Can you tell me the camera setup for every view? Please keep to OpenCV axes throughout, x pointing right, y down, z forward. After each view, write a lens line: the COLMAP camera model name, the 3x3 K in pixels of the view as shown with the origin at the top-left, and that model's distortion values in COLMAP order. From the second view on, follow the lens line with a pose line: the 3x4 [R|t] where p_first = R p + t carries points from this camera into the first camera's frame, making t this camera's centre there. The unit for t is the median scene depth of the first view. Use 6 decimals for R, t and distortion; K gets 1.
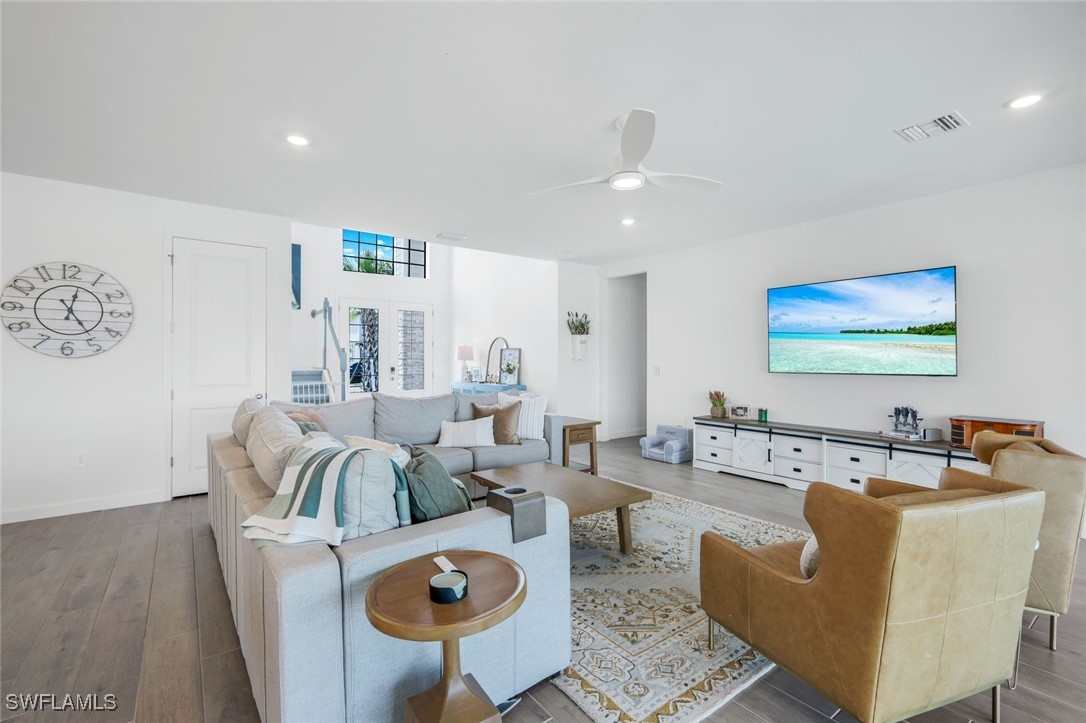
lens RADIAL K [[487.0, 0, 546.9], [0, 487.0, 359.7], [0, 0, 1]] dist [0.007149, -0.000693]
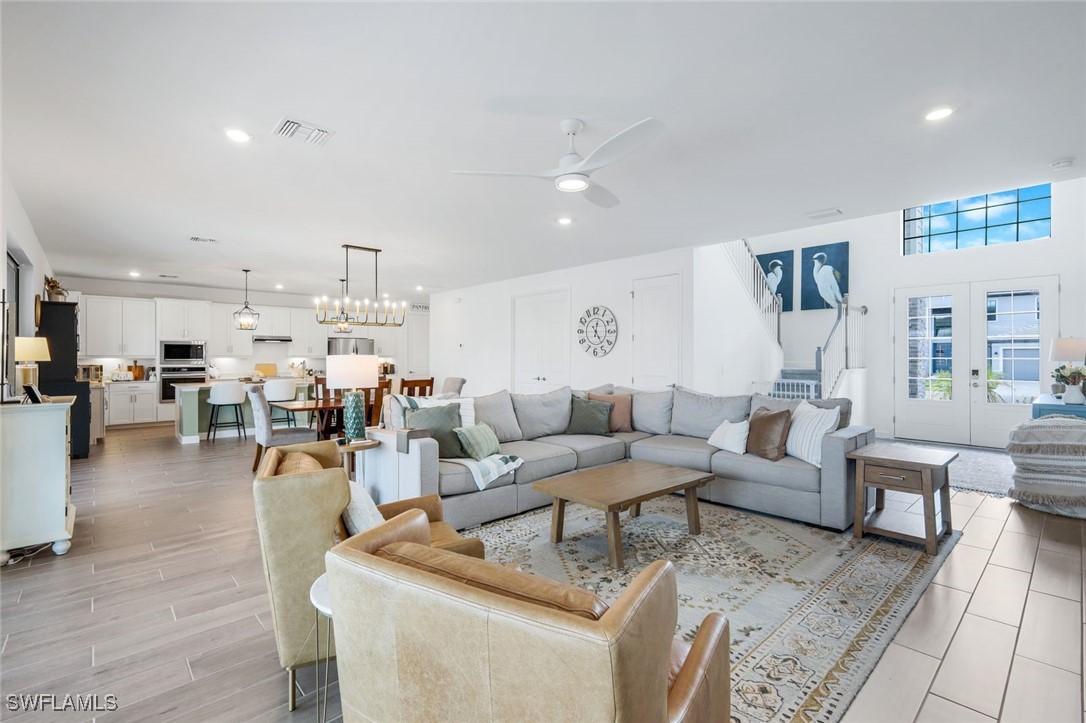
lens RADIAL K [[489.8, 0, 543.0], [0, 489.8, 361.5], [0, 0, 1]] dist [0.004948, 0.000549]
pose [[0.097022, 0.009041, -0.995241, 0.836804], [-0.003886, 0.999955, 0.008705, -0.002145], [0.995275, 0.003023, 0.097053, 0.598269]]
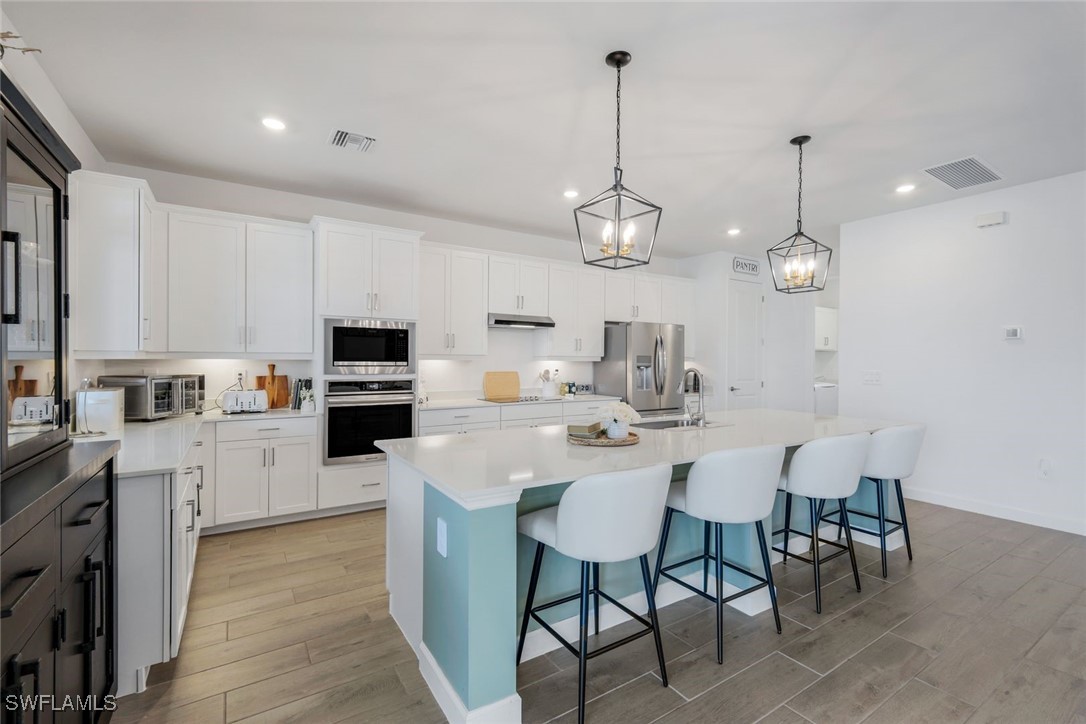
lens RADIAL K [[515.4, 0, 558.5], [0, 515.4, 363.8], [0, 0, 1]] dist [0.020922, 0.000114]
pose [[-0.073596, 0.011078, -0.997227, -0.574486], [-0.013851, 0.999831, 0.012129, -0.001044], [0.997192, 0.014705, -0.073430, -0.382110]]
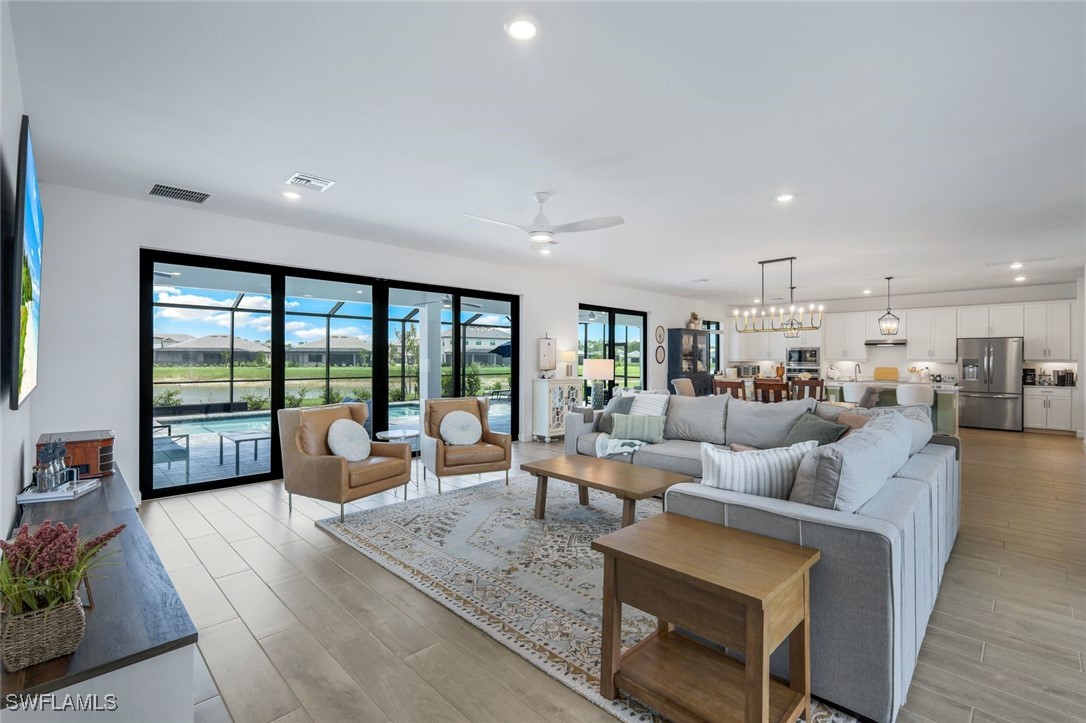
lens RADIAL K [[487.0, 0, 546.9], [0, 487.0, 359.7], [0, 0, 1]] dist [0.007149, -0.000693]
pose [[-0.989860, -0.004536, -0.141977, 0.249308], [-0.005450, 0.999967, 0.006048, -0.009055], [0.141945, 0.006760, -0.989852, 1.727500]]
